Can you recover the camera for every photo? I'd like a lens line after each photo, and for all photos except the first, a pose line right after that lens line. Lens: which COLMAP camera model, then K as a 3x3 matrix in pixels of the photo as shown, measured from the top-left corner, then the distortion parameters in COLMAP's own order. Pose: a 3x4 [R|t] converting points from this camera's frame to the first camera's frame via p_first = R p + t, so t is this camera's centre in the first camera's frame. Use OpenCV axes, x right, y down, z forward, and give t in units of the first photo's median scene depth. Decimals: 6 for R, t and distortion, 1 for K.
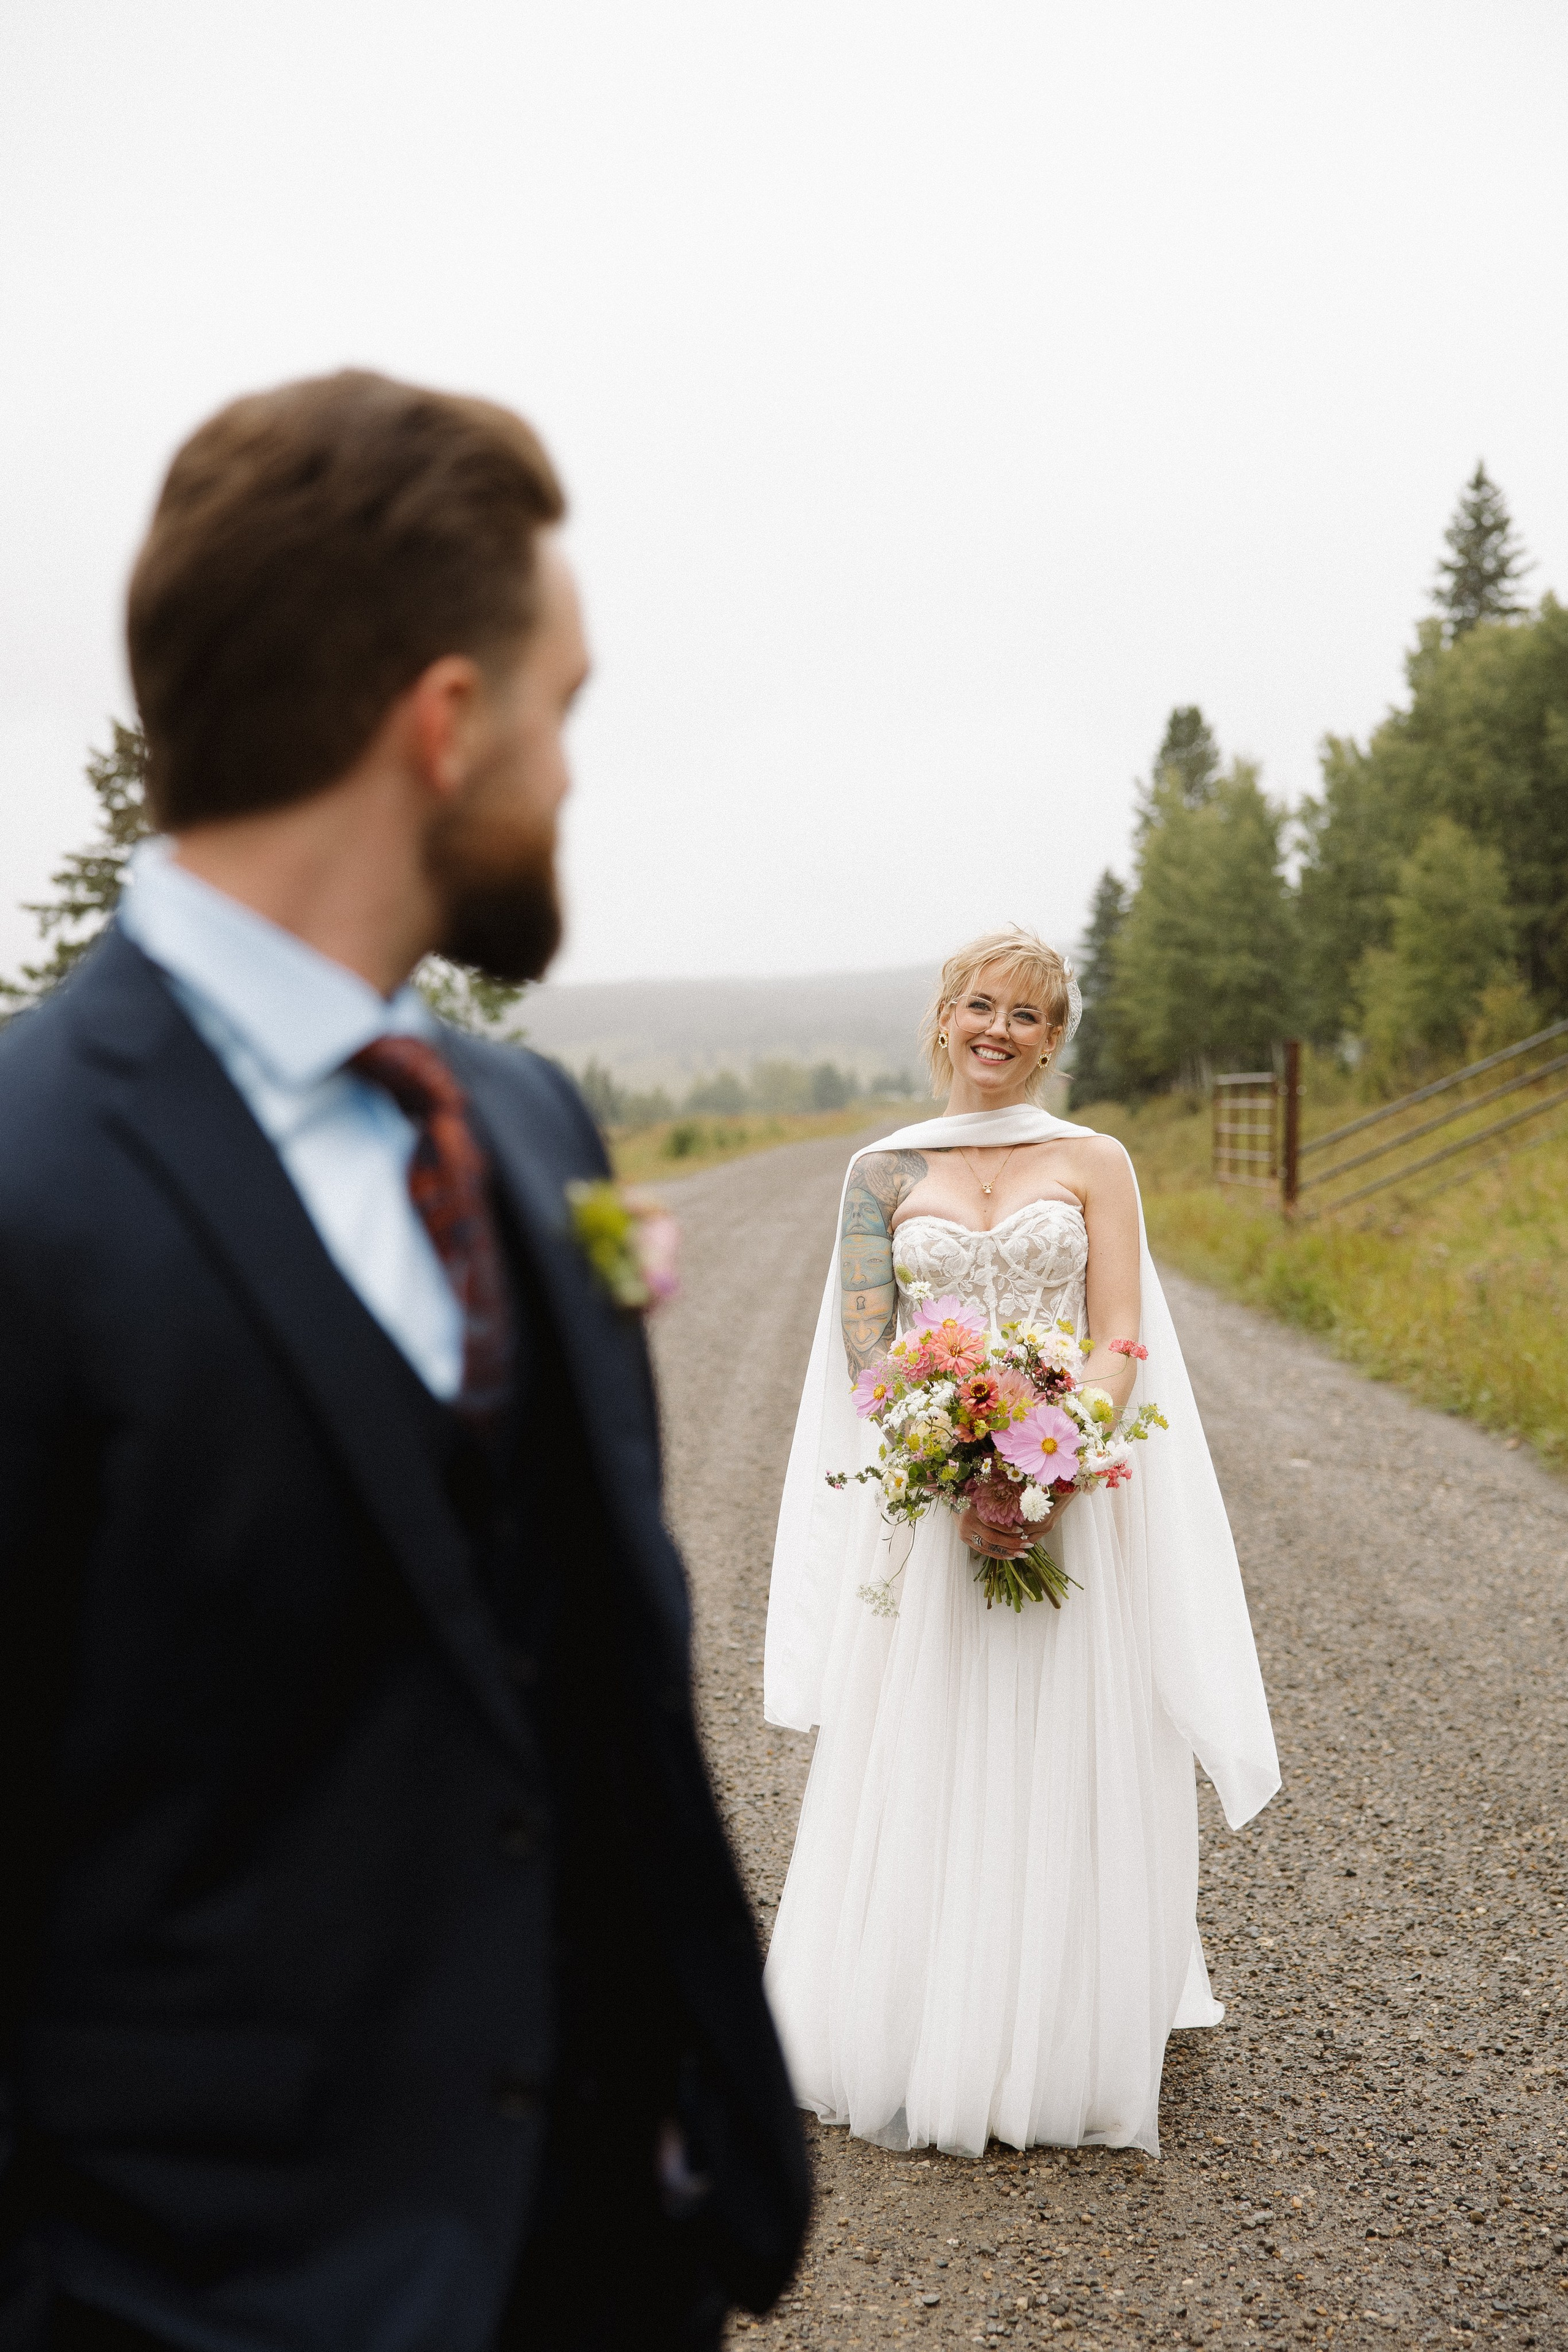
lens RADIAL K [[3455.3, 0, 784.0], [0, 3455.3, 1176.0], [0, 0, 1]] dist [0.046976, -0.072701]
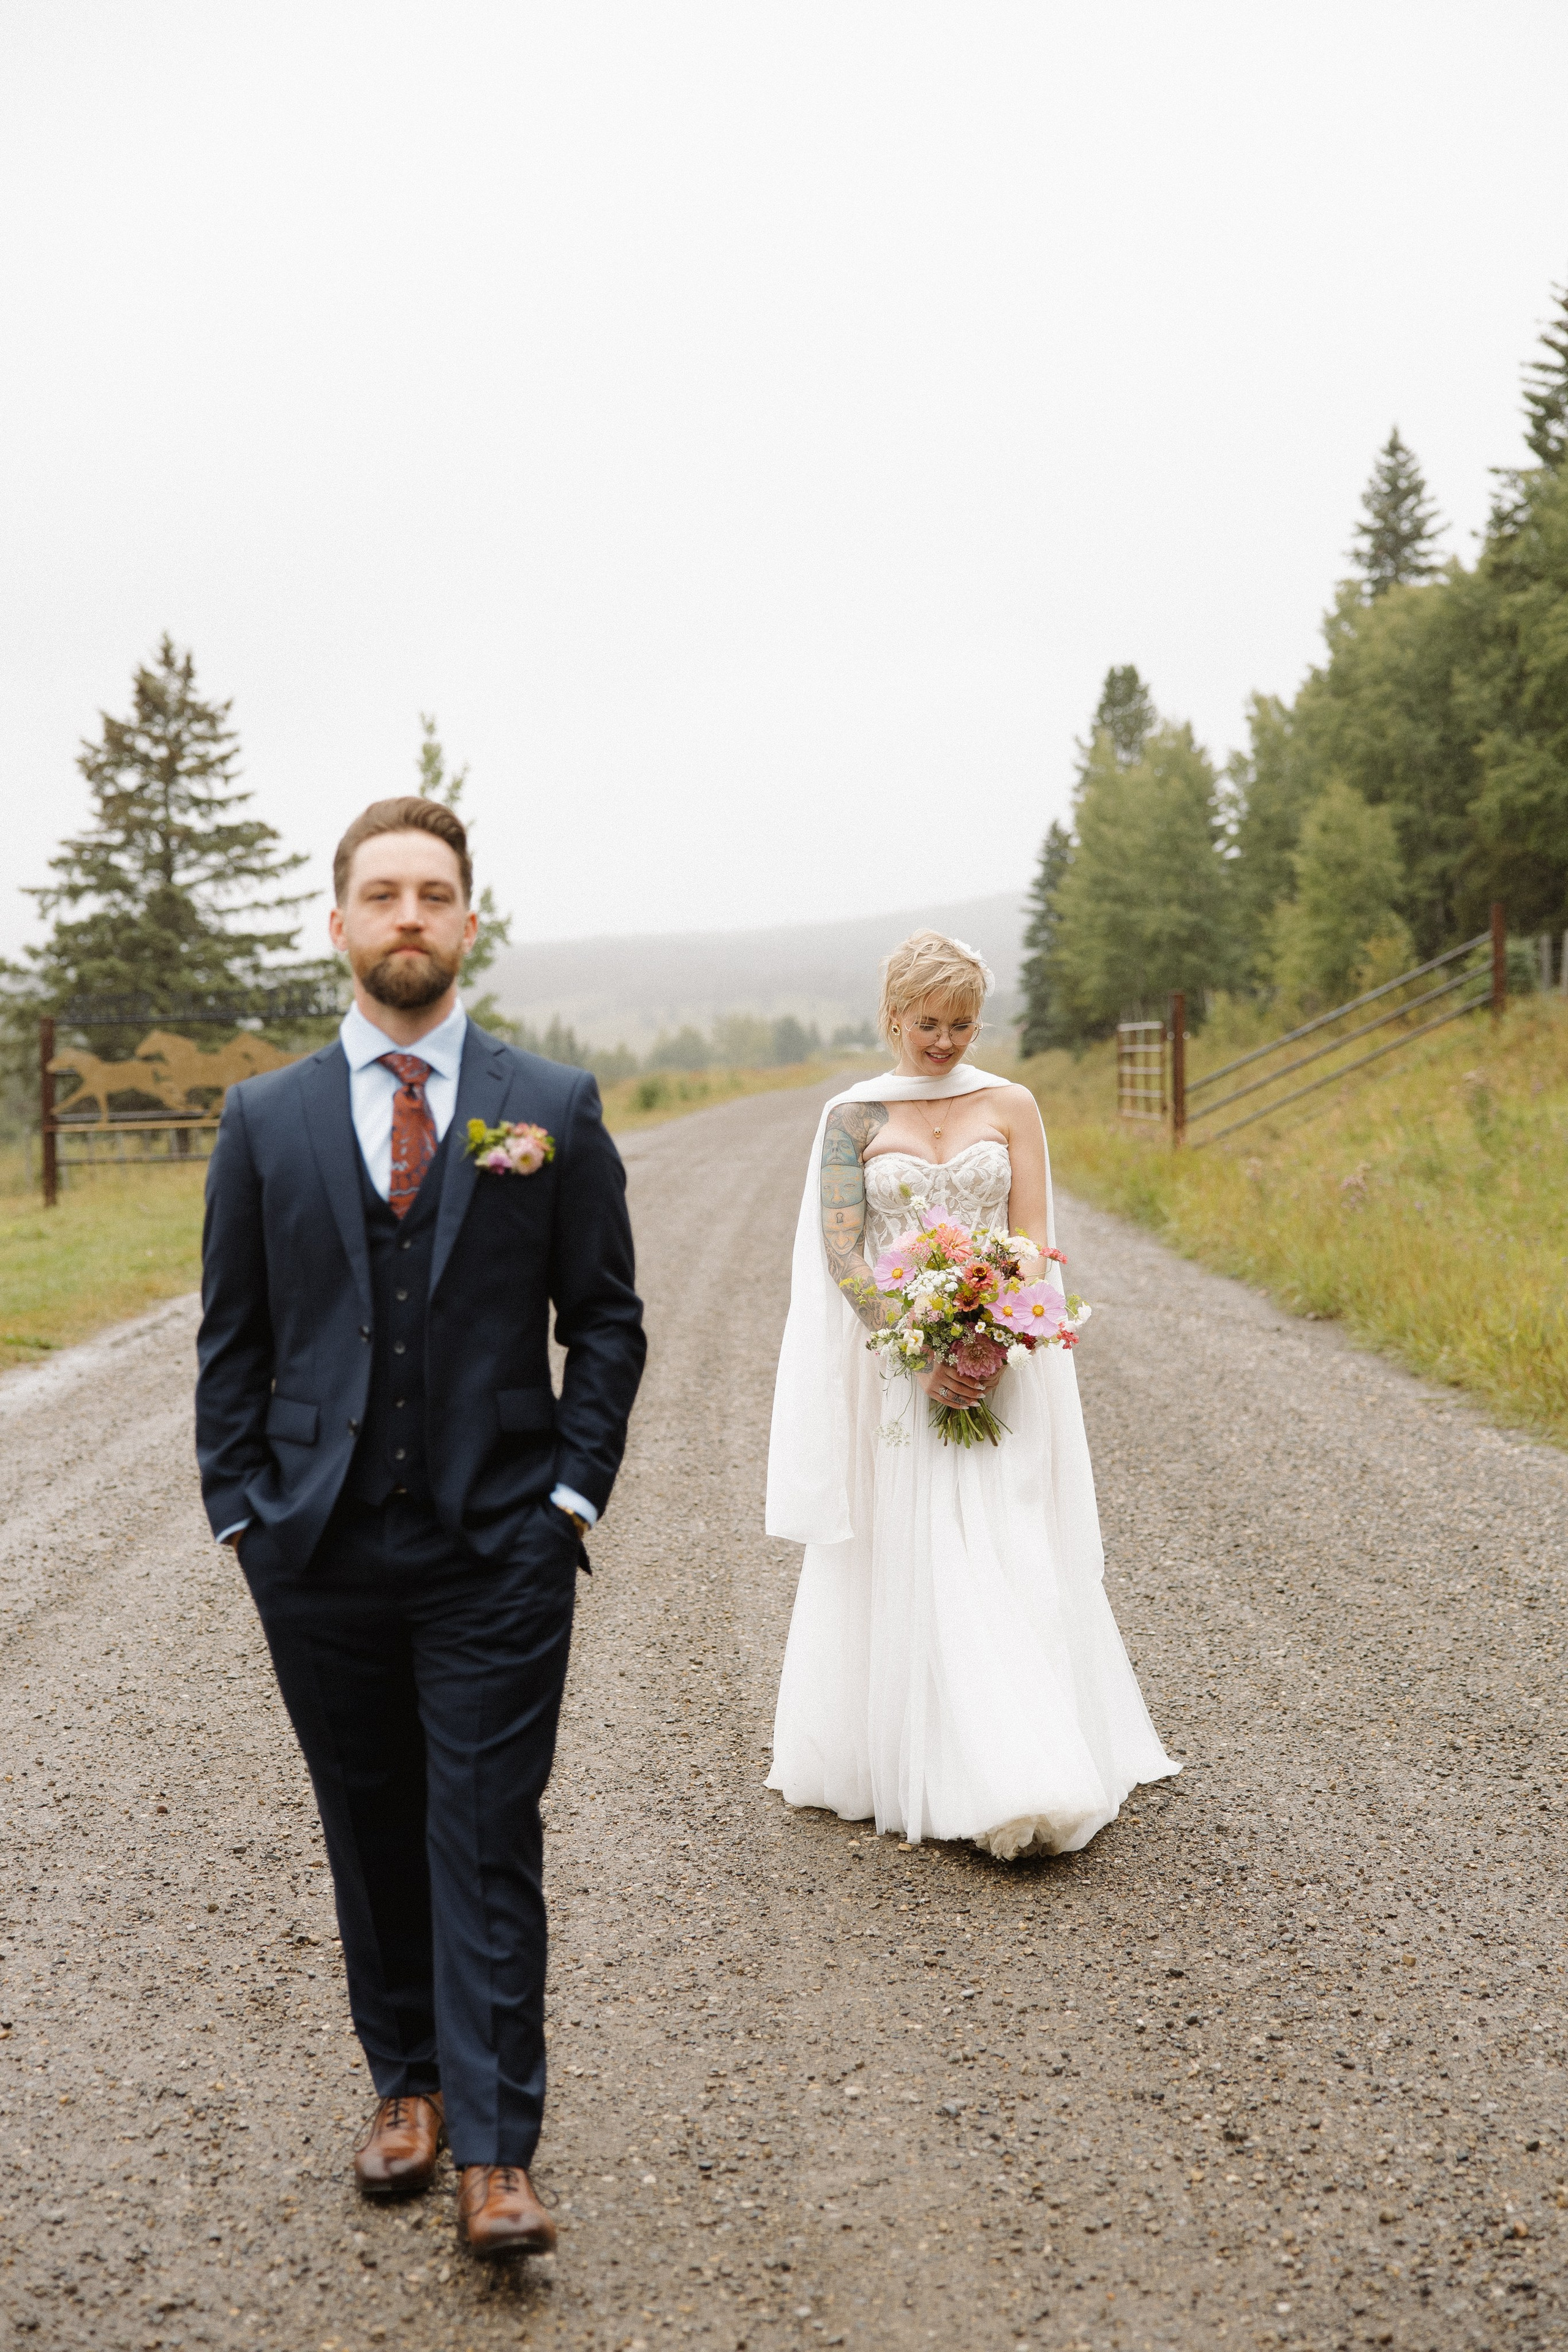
lens RADIAL K [[3455.3, 0, 784.0], [0, 3455.3, 1176.0], [0, 0, 1]] dist [0.046976, -0.072701]
pose [[0.999635, -0.025265, 0.009615, 0.001245], [0.025135, 0.999593, 0.013493, 0.001182], [-0.009952, -0.013247, 0.999863, -0.058491]]
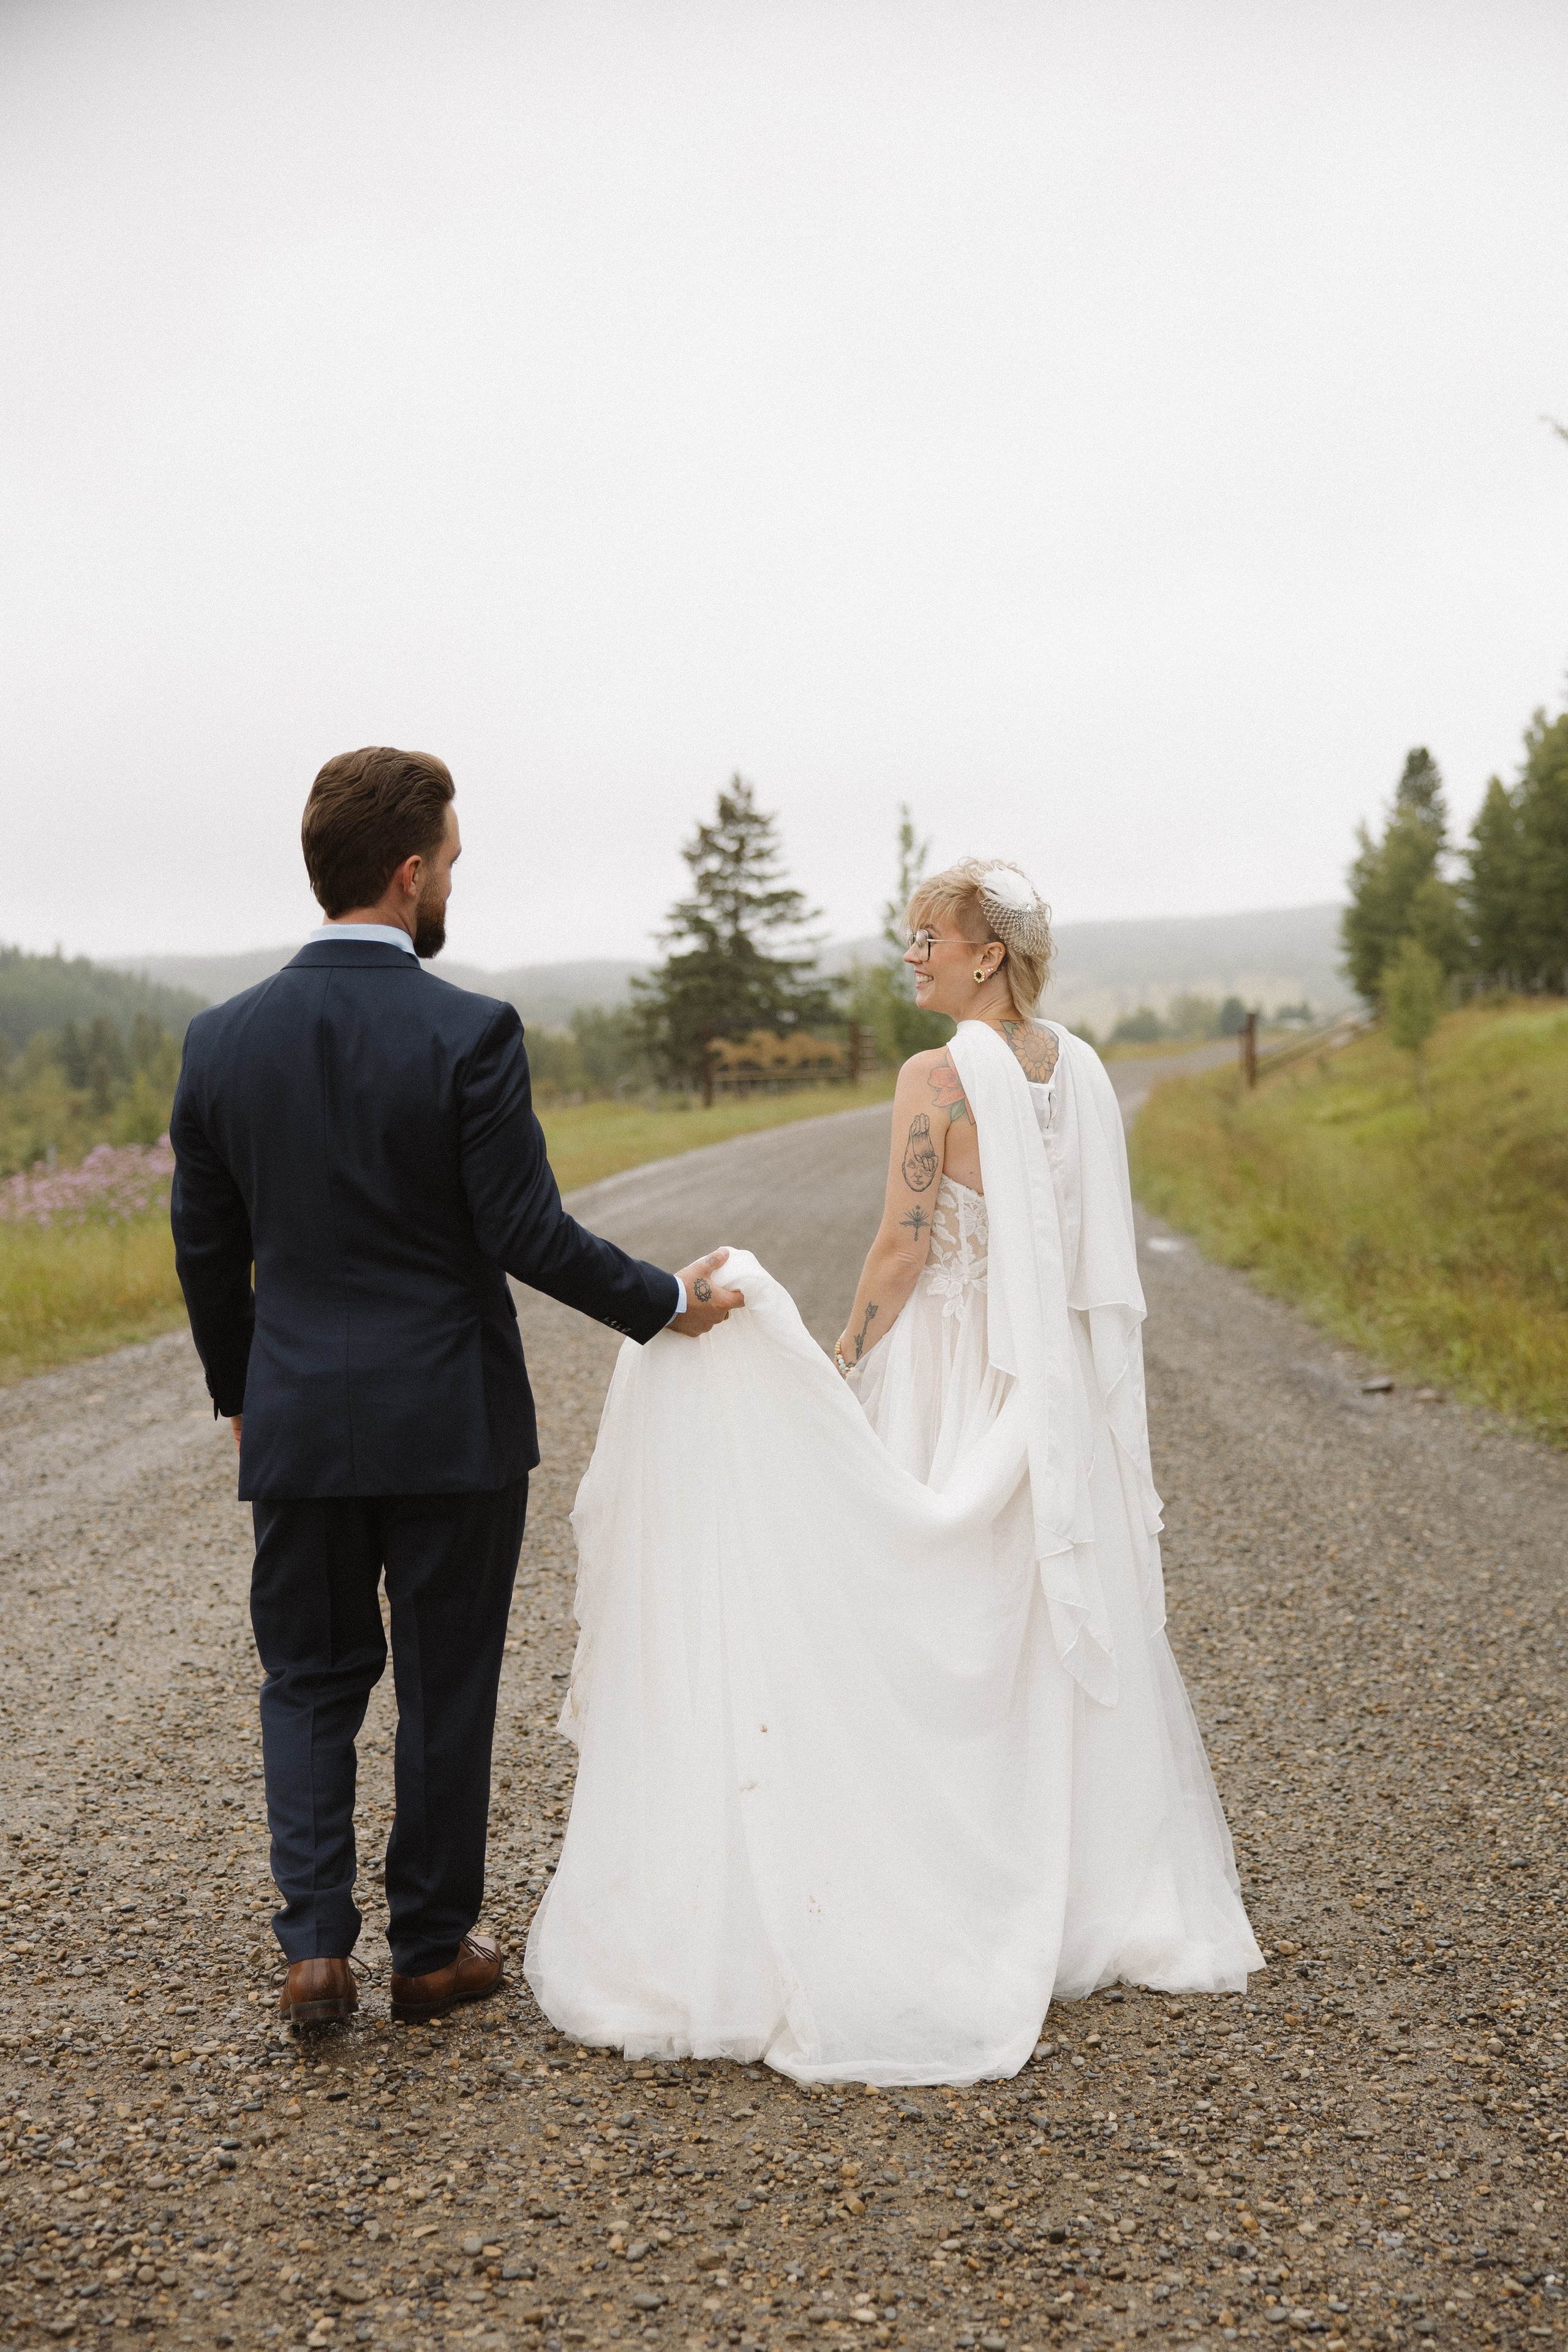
lens RADIAL K [[3147.2, 0, 784.0], [0, 3147.2, 1176.0], [0, 0, 1]] dist [0.006176, -0.006337]
pose [[0.990259, -0.021278, -0.137599, 0.047979], [0.024439, 0.999474, 0.021326, 0.007693], [0.137072, -0.024481, 0.990258, -0.449364]]
